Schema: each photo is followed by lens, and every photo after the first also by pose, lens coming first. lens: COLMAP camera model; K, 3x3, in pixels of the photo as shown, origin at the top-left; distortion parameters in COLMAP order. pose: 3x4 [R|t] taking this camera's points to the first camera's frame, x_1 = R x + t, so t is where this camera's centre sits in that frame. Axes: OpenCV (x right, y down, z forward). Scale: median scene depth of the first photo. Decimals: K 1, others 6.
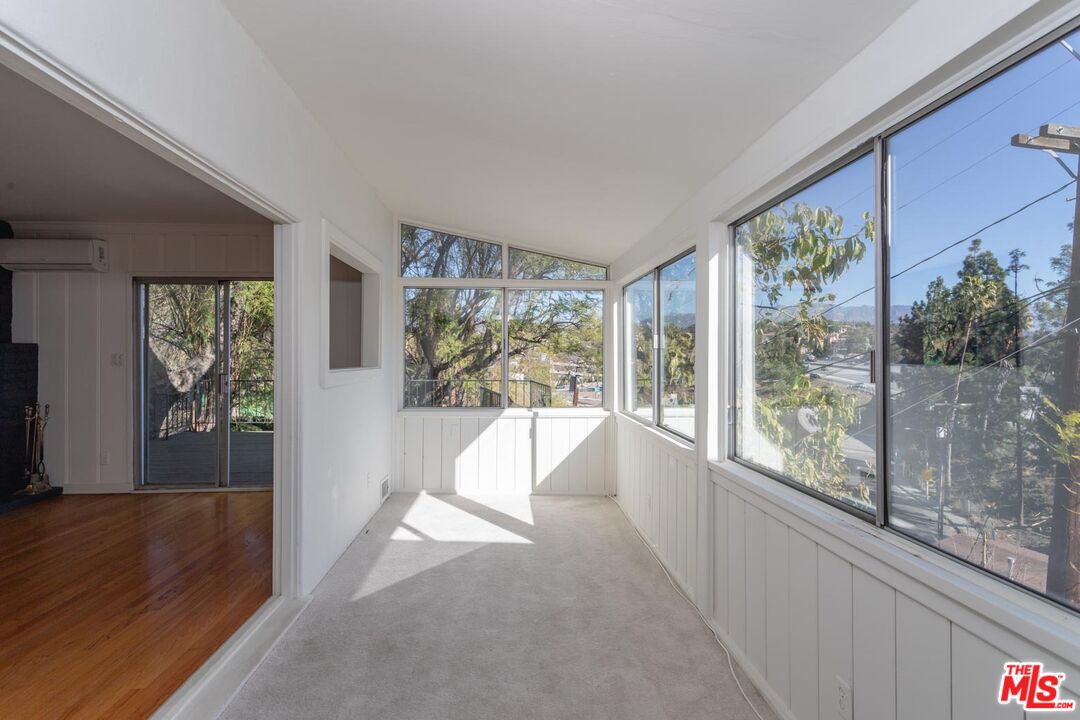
lens RADIAL K [[511.9, 0, 539.1], [0, 511.9, 355.6], [0, 0, 1]] dist [0.002751, 0.001251]
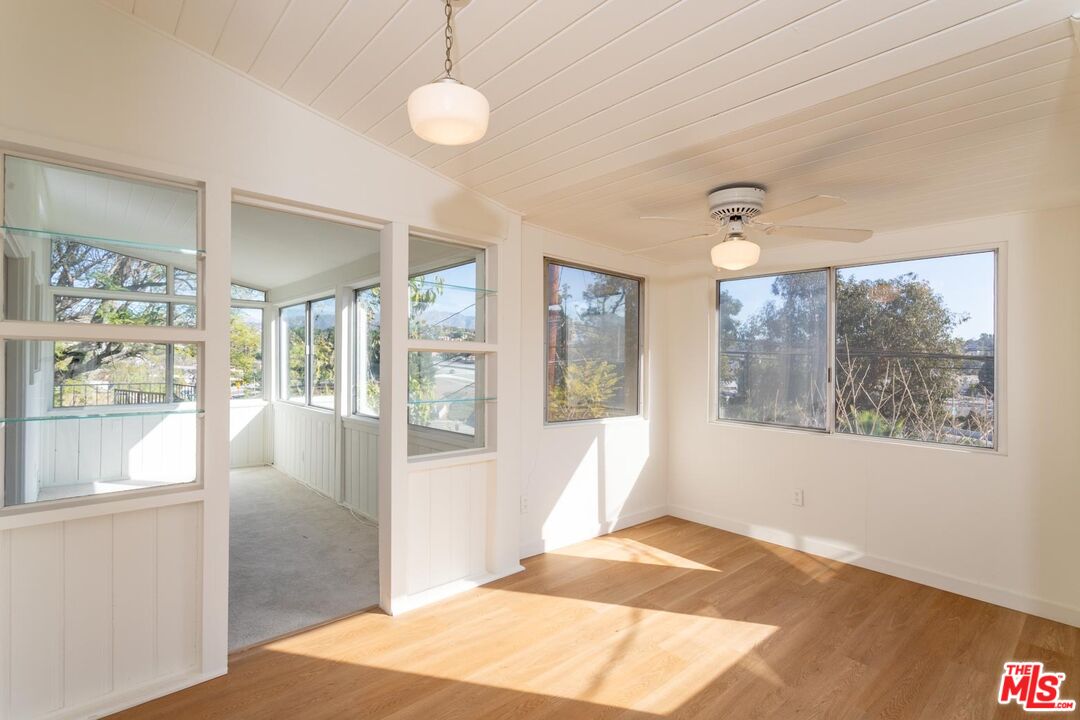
lens RADIAL K [[511.9, 0, 539.1], [0, 511.9, 355.6], [0, 0, 1]] dist [0.002751, 0.001251]
pose [[0.779763, 0.002606, 0.626069, -0.165056], [0.000412, 0.999989, -0.004675, -0.002838], [-0.626074, 0.003903, 0.779754, -0.541501]]
